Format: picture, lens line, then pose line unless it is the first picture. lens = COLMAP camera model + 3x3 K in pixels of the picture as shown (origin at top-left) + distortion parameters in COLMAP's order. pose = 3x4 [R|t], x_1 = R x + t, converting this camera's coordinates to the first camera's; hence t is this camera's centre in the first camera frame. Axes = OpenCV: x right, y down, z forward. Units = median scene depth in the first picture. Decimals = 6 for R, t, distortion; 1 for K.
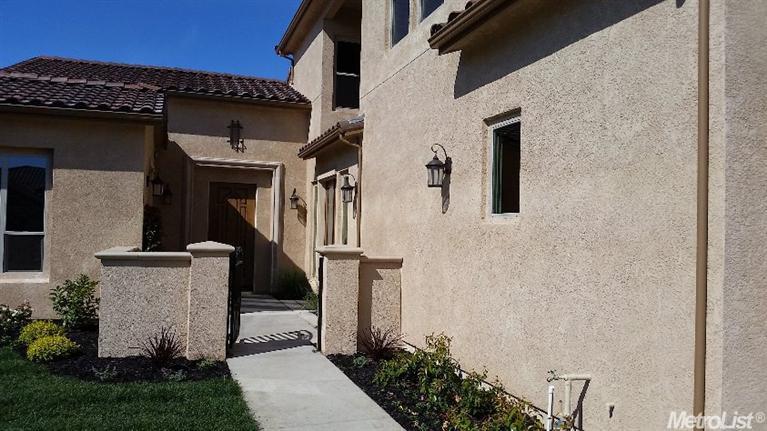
lens RADIAL K [[632.3, 0, 383.5], [0, 632.3, 215.5], [0, 0, 1]] dist [0.118208, -0.291691]
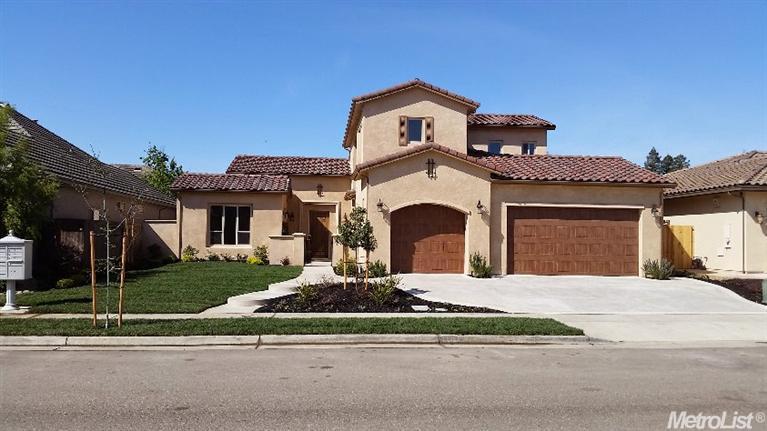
lens RADIAL K [[632.3, 0, 383.5], [0, 632.3, 215.5], [0, 0, 1]] dist [0.118208, -0.291691]
pose [[0.976323, -0.019431, -0.215445, 0.529221], [0.016971, 0.999768, -0.013262, 0.001017], [0.215653, 0.009292, 0.976426, -1.301646]]
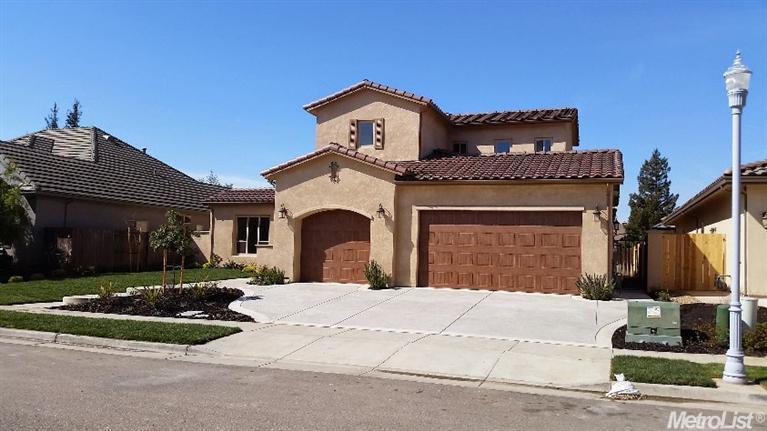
lens RADIAL K [[632.3, 0, 383.5], [0, 632.3, 215.5], [0, 0, 1]] dist [0.118208, -0.291691]
pose [[0.791267, -0.040257, -0.610144, 1.336695], [0.012294, 0.998676, -0.049950, 0.045818], [0.611347, 0.032023, 0.790715, -0.829577]]
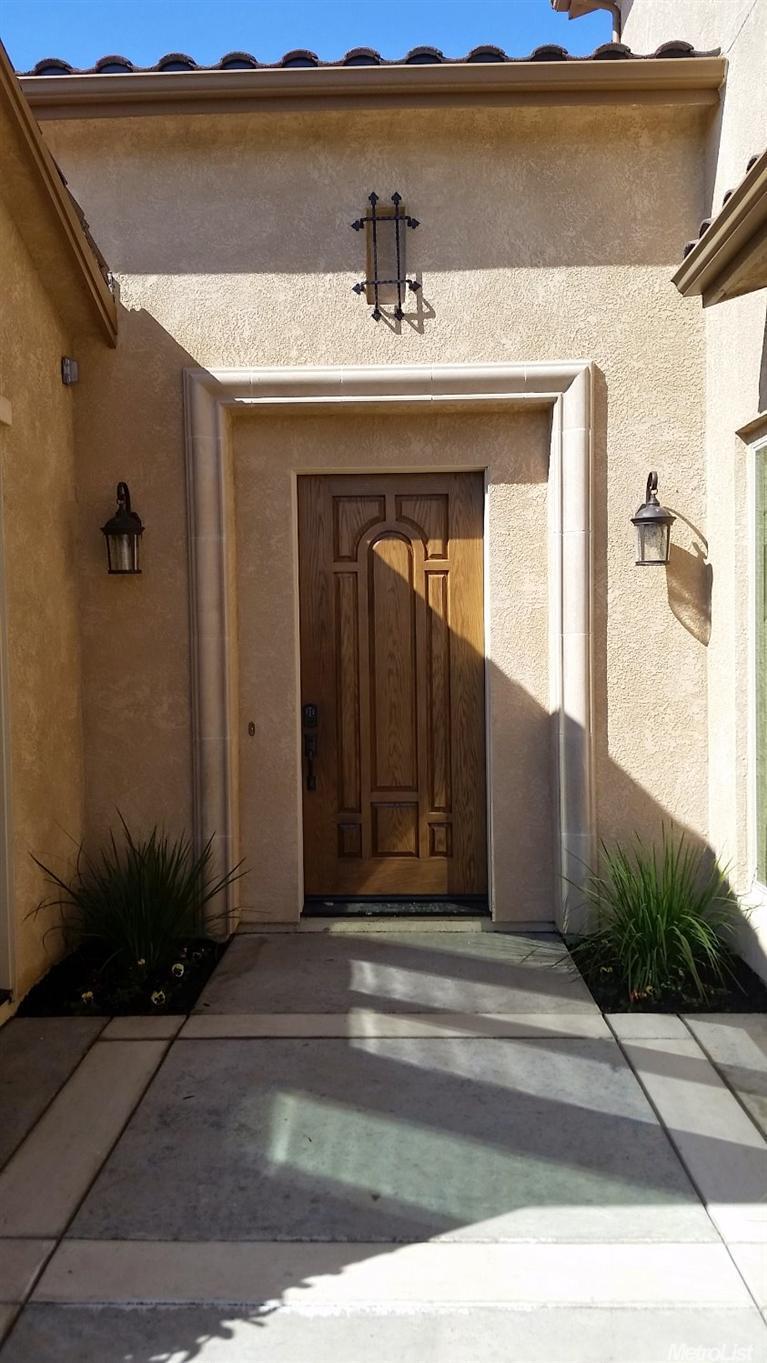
lens RADIAL K [[1123.6, 0, 383.5], [0, 1123.6, 681.5], [0, 0, 1]] dist [0.118208, -0.291691]
pose [[0.943060, -0.029214, -0.331337, -0.109485], [0.041664, 0.998665, 0.030531, 0.015793], [0.330003, -0.042598, 0.943018, 0.650859]]
